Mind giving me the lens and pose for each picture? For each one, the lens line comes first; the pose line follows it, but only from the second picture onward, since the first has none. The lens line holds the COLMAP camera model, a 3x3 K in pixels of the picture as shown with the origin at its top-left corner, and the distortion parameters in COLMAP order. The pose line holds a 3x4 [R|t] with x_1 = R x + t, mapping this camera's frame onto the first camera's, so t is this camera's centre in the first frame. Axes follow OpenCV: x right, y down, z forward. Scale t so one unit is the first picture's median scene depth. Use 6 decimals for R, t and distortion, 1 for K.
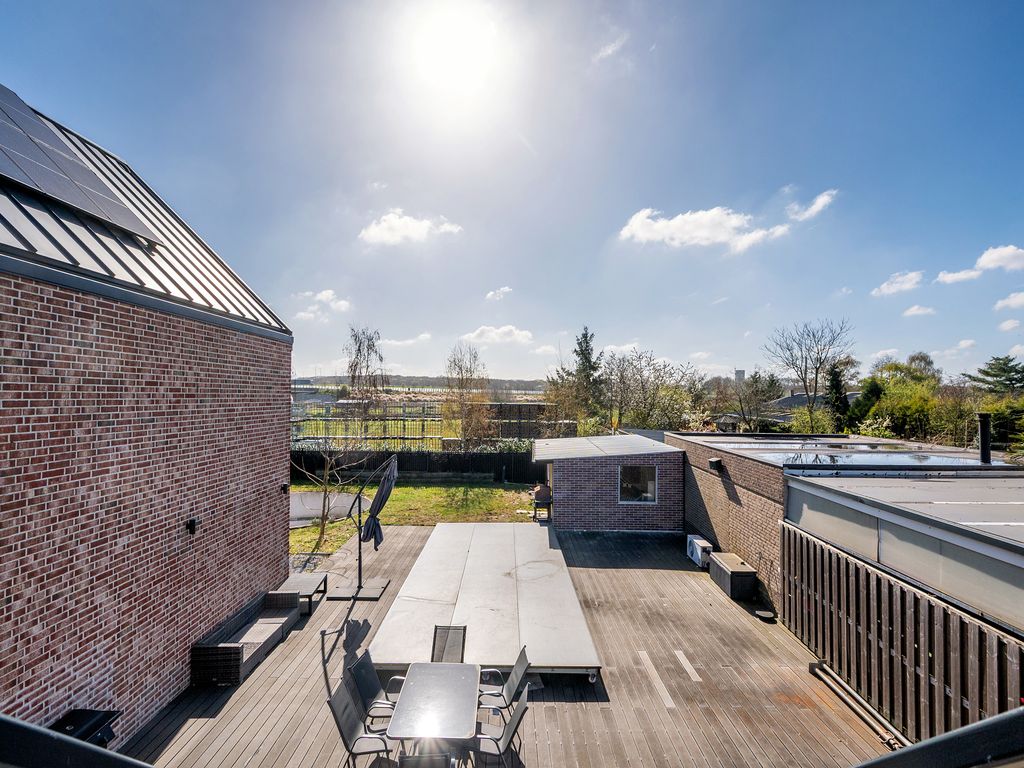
lens RADIAL K [[505.2, 0, 520.7], [0, 505.2, 391.1], [0, 0, 1]] dist [0.002372, 0.001908]
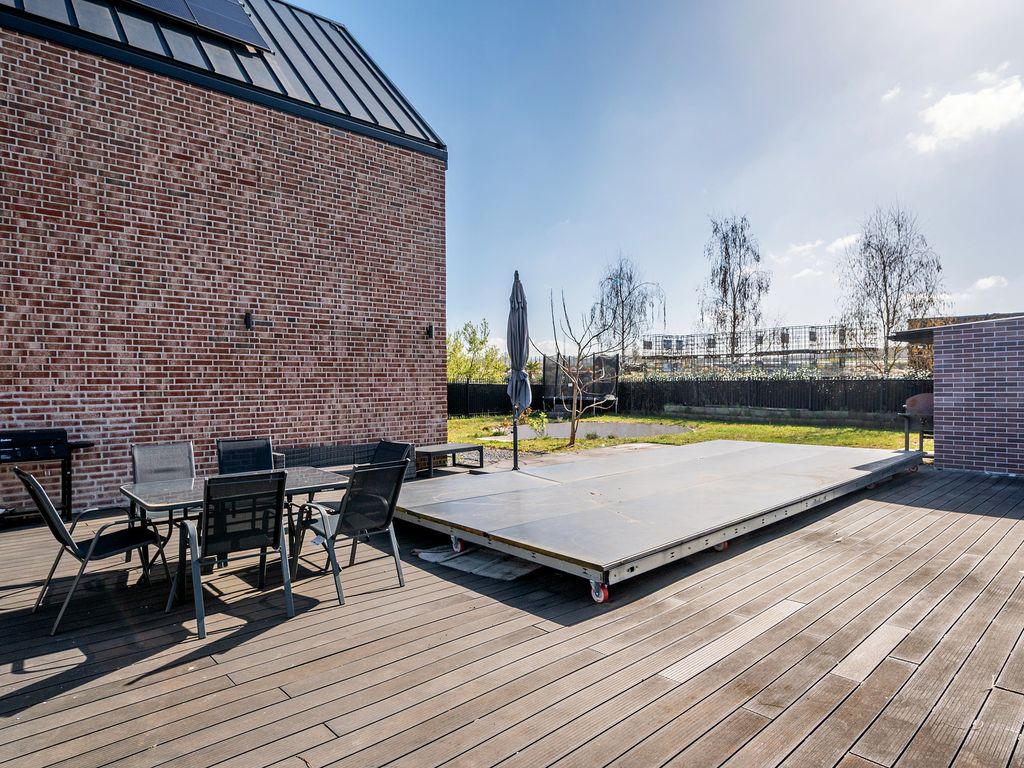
lens RADIAL K [[621.5, 0, 510.1], [0, 621.5, 386.4], [0, 0, 1]] dist [0.011773, -0.003200]
pose [[0.662458, -0.009403, -0.749040, 0.552557], [0.021646, 0.999744, 0.006595, 0.403778], [0.748786, -0.020583, 0.662492, 0.613421]]
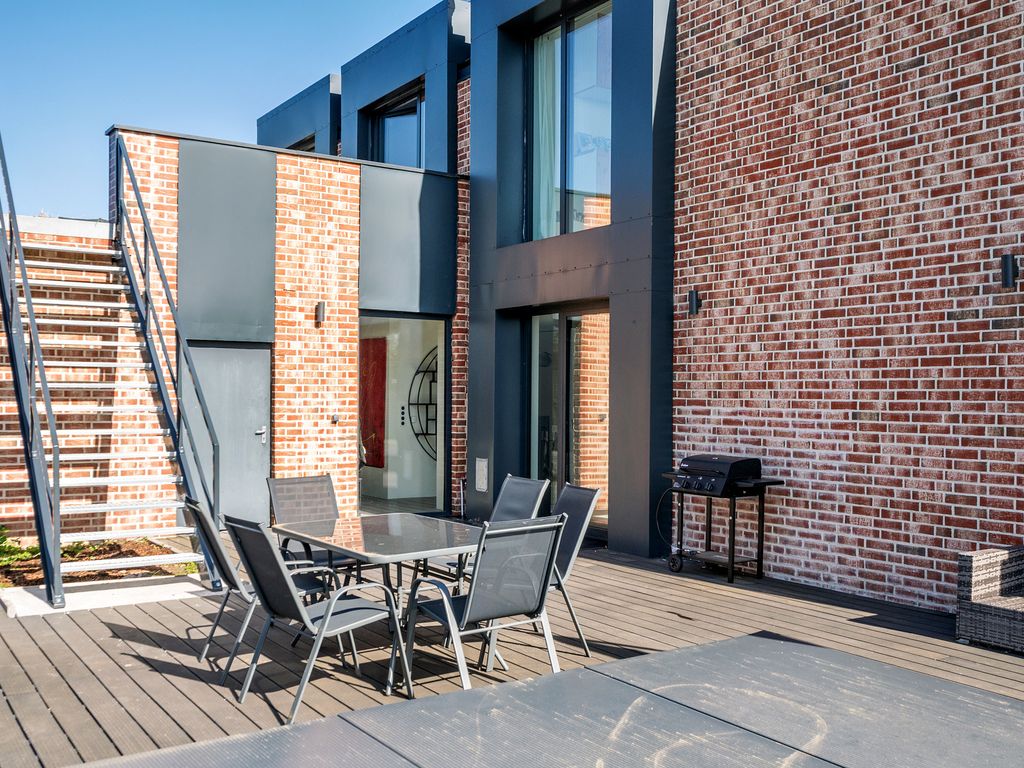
lens RADIAL K [[1048.9, 0, 513.5], [0, 1048.9, 412.1], [0, 0, 1]] dist [-0.004127, 0.000000]
pose [[-0.851742, -0.002545, -0.523955, 0.222971], [-0.005907, 0.999971, 0.004744, 0.403112], [0.523928, 0.007136, -0.851733, 1.613739]]
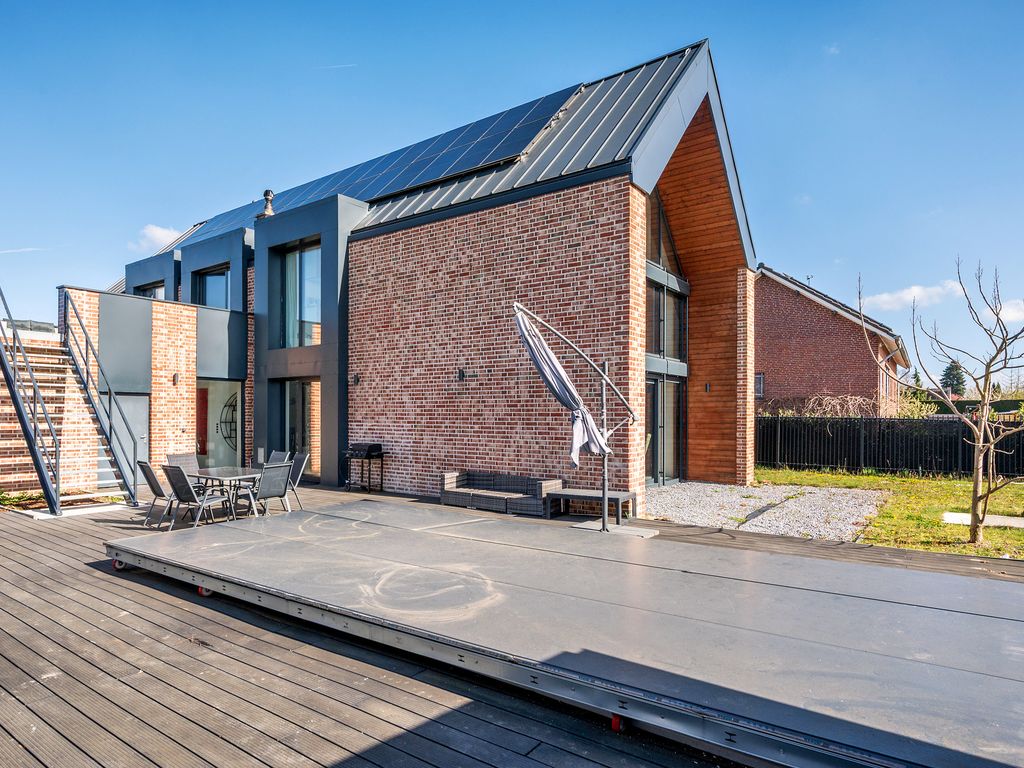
lens RADIAL K [[621.5, 0, 506.6], [0, 621.5, 411.0], [0, 0, 1]] dist [0.011773, -0.003200]
pose [[-0.620087, -0.010087, -0.784468, 0.534388], [0.002253, 0.999890, -0.014638, 0.393519], [0.784530, -0.010844, -0.619996, 2.134212]]
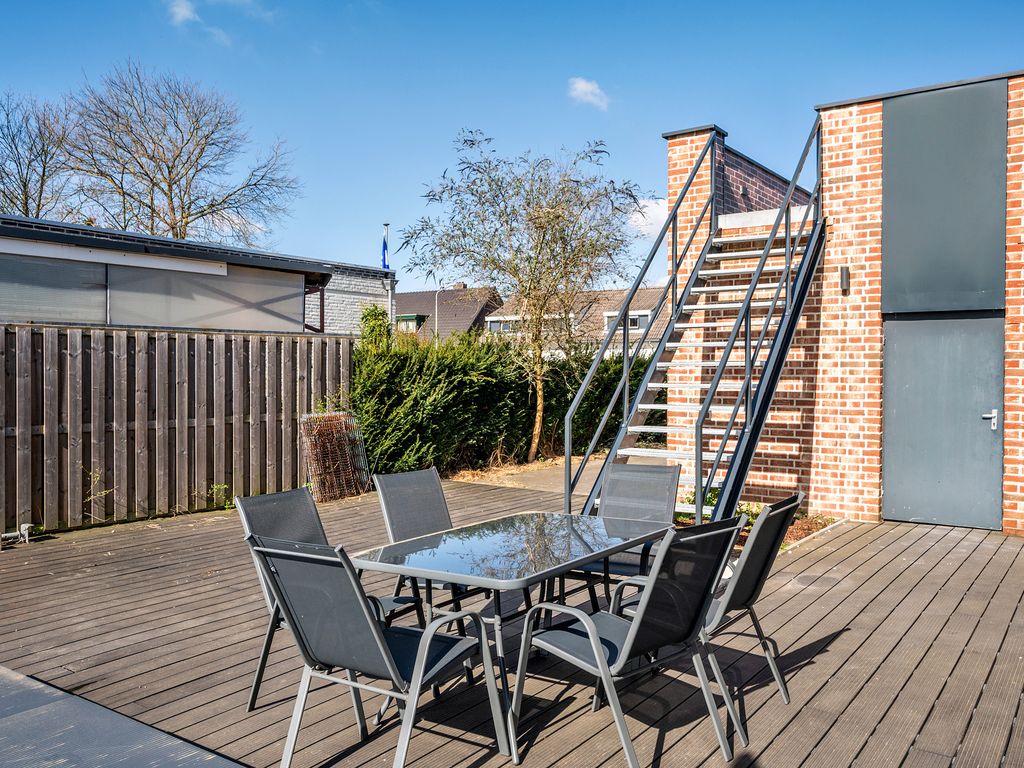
lens RADIAL K [[835.5, 0, 491.9], [0, 835.5, 385.5], [0, 0, 1]] dist [-0.025155, 0.019967]
pose [[-0.783156, -0.017239, 0.621586, -0.453842], [-0.012408, 0.999850, 0.012097, 0.398763], [-0.621701, 0.001762, -0.783252, 1.279292]]
